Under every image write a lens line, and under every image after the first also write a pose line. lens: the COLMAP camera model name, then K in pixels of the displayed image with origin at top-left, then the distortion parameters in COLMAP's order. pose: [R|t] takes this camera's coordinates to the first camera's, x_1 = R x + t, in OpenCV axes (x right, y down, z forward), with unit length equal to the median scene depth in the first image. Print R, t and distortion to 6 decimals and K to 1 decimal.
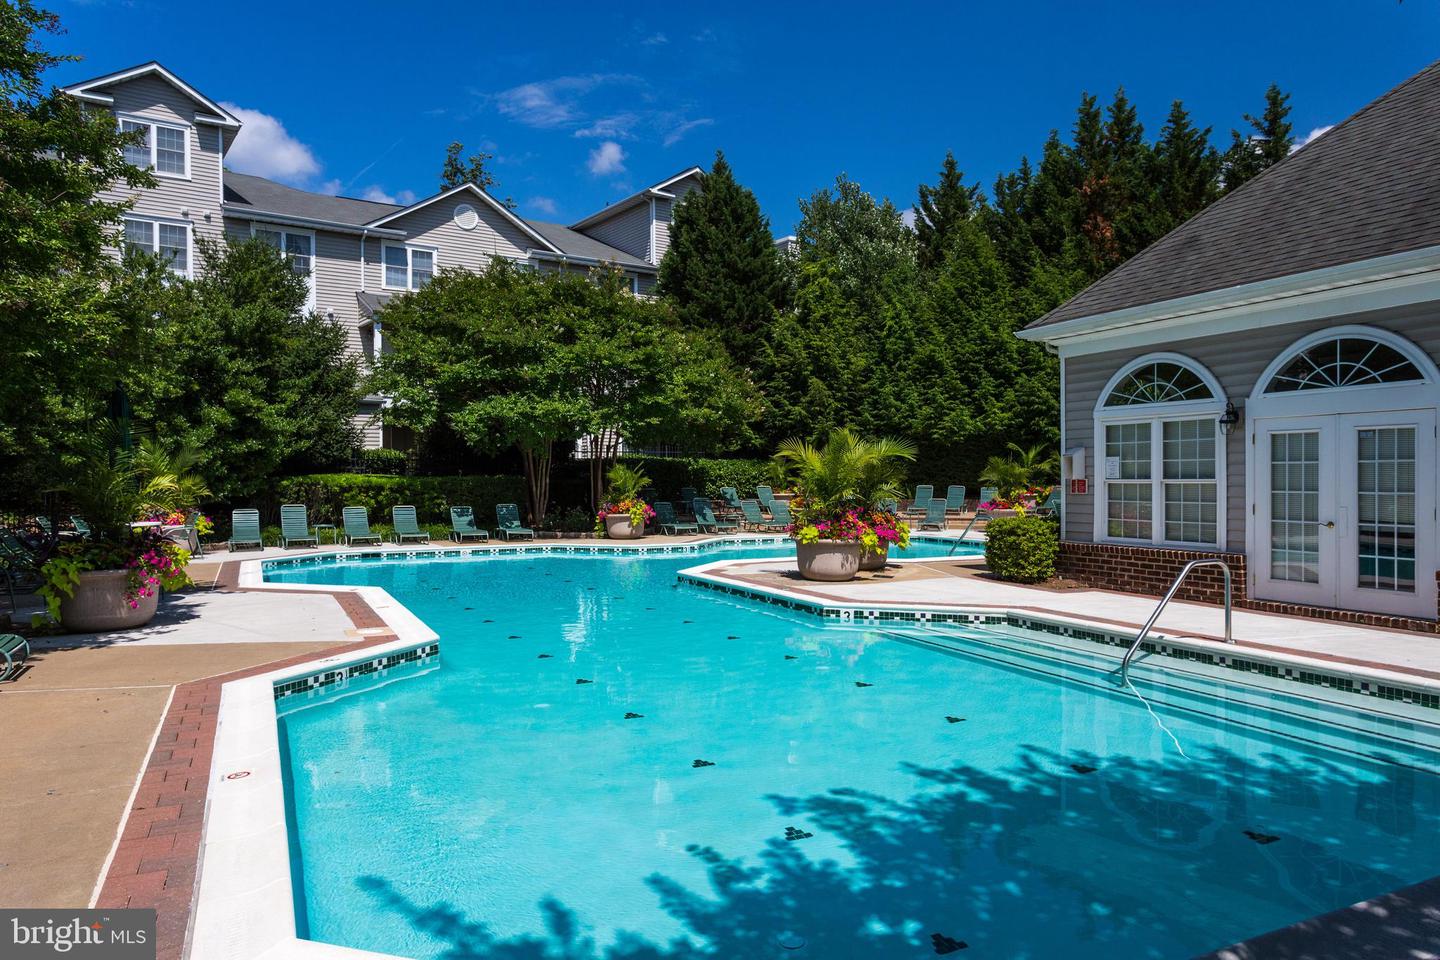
lens RADIAL K [[974.4, 0, 720.0], [0, 974.4, 480.0], [0, 0, 1]] dist [-0.000105, 0.004969]
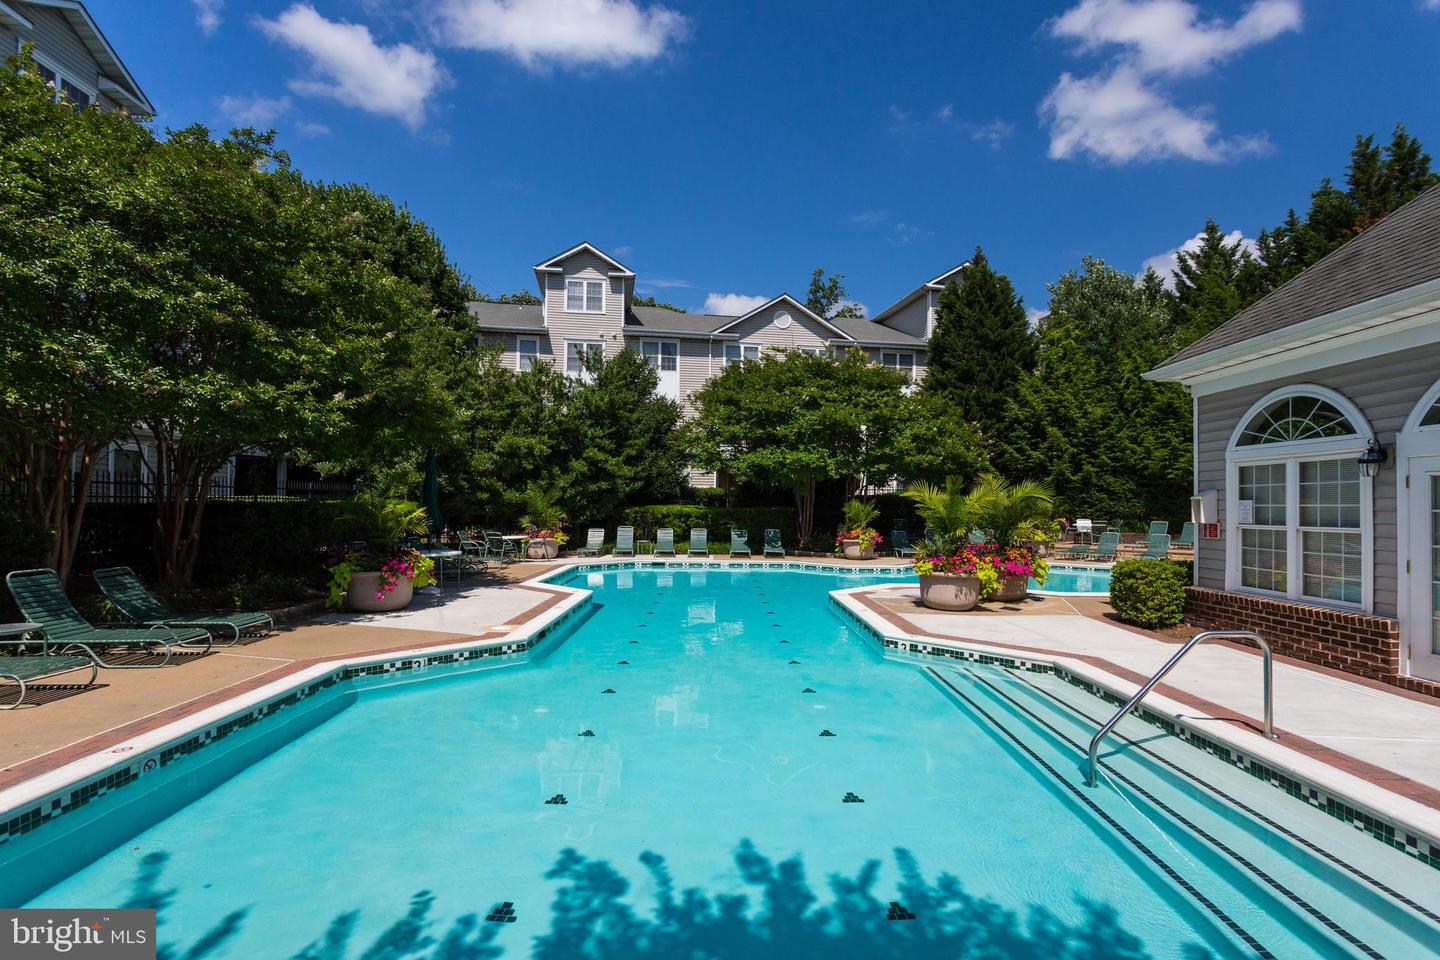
lens RADIAL K [[701.2, 0, 719.2], [0, 701.2, 493.8], [0, 0, 1]] dist [0.003406, 0.000735]
pose [[0.905571, 0.004450, -0.424172, 0.126504], [-0.013045, 0.999764, -0.017360, -0.006397], [0.423995, 0.021254, 0.905415, 0.098163]]
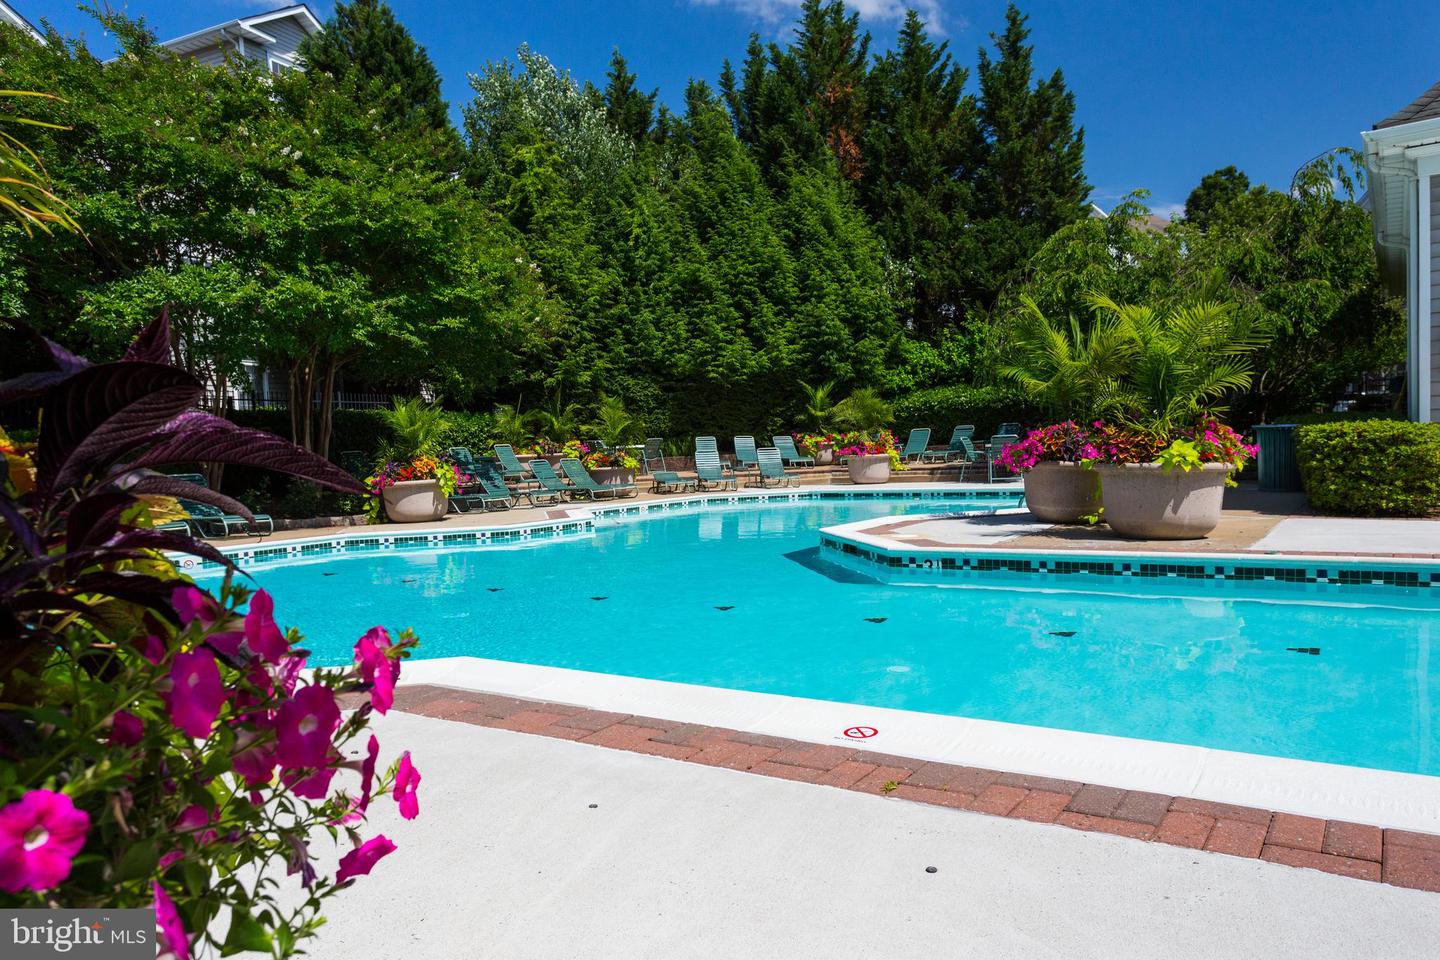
lens RADIAL K [[988.0, 0, 719.8], [0, 988.0, 508.8], [0, 0, 1]] dist [0.001167, 0.000706]
pose [[0.867263, -0.062475, 0.493915, -0.240691], [0.040044, 0.997634, 0.055877, 0.026024], [-0.496238, -0.028681, 0.867713, 0.378248]]
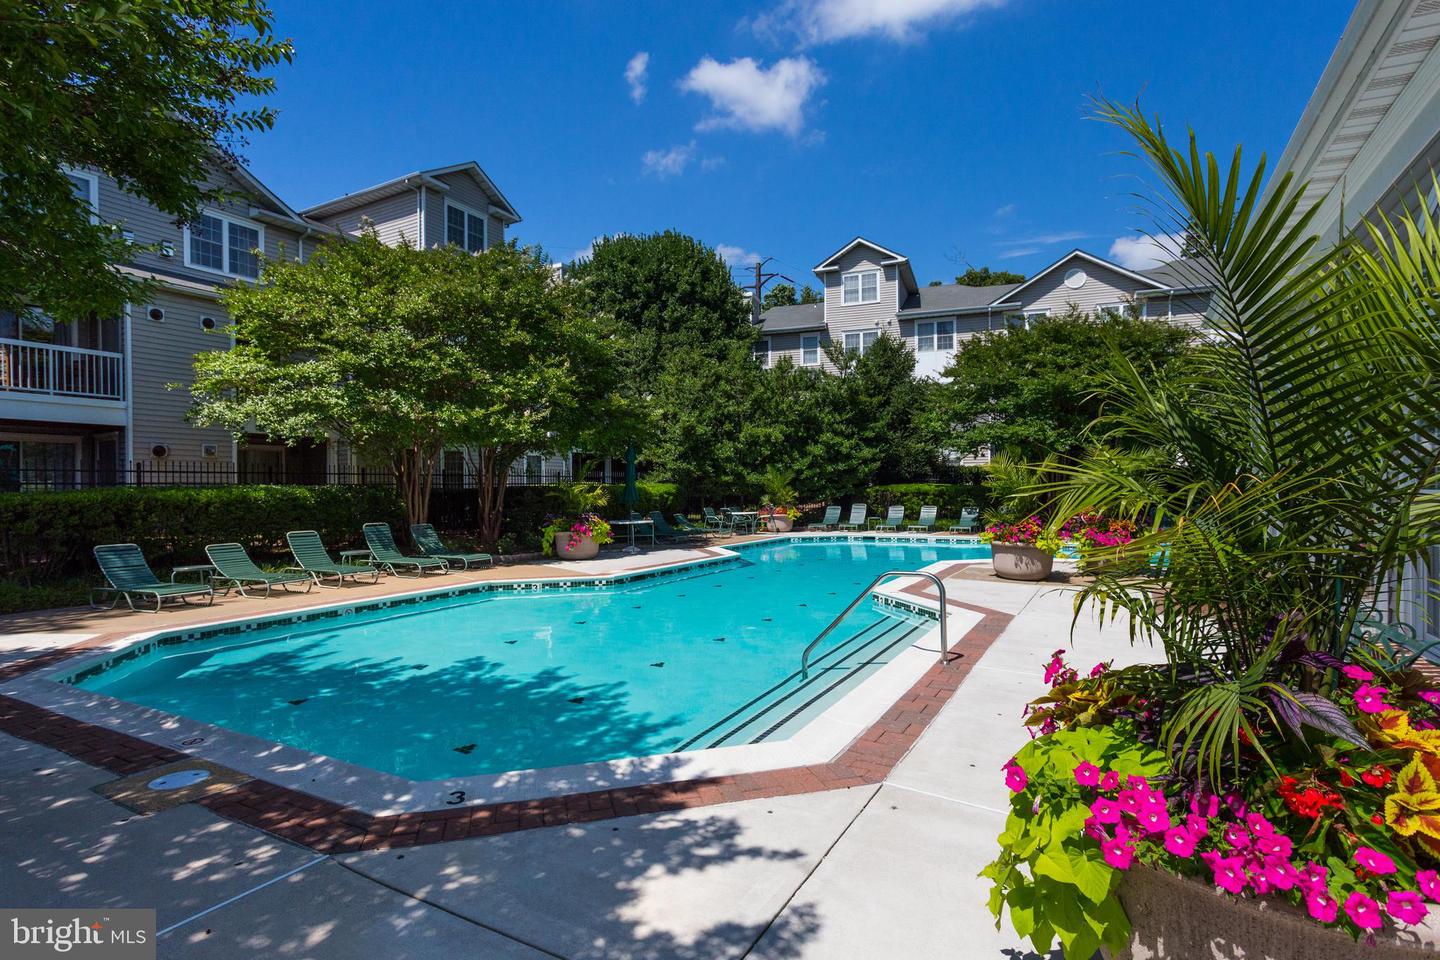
lens RADIAL K [[715.0, 0, 719.2], [0, 715.0, 458.5], [0, 0, 1]] dist [0.033638, 0.000059]
pose [[0.575220, -0.035564, -0.817225, 0.355109], [0.004897, 0.999186, -0.040036, -0.002678], [0.817984, 0.019028, 0.574926, 0.136658]]
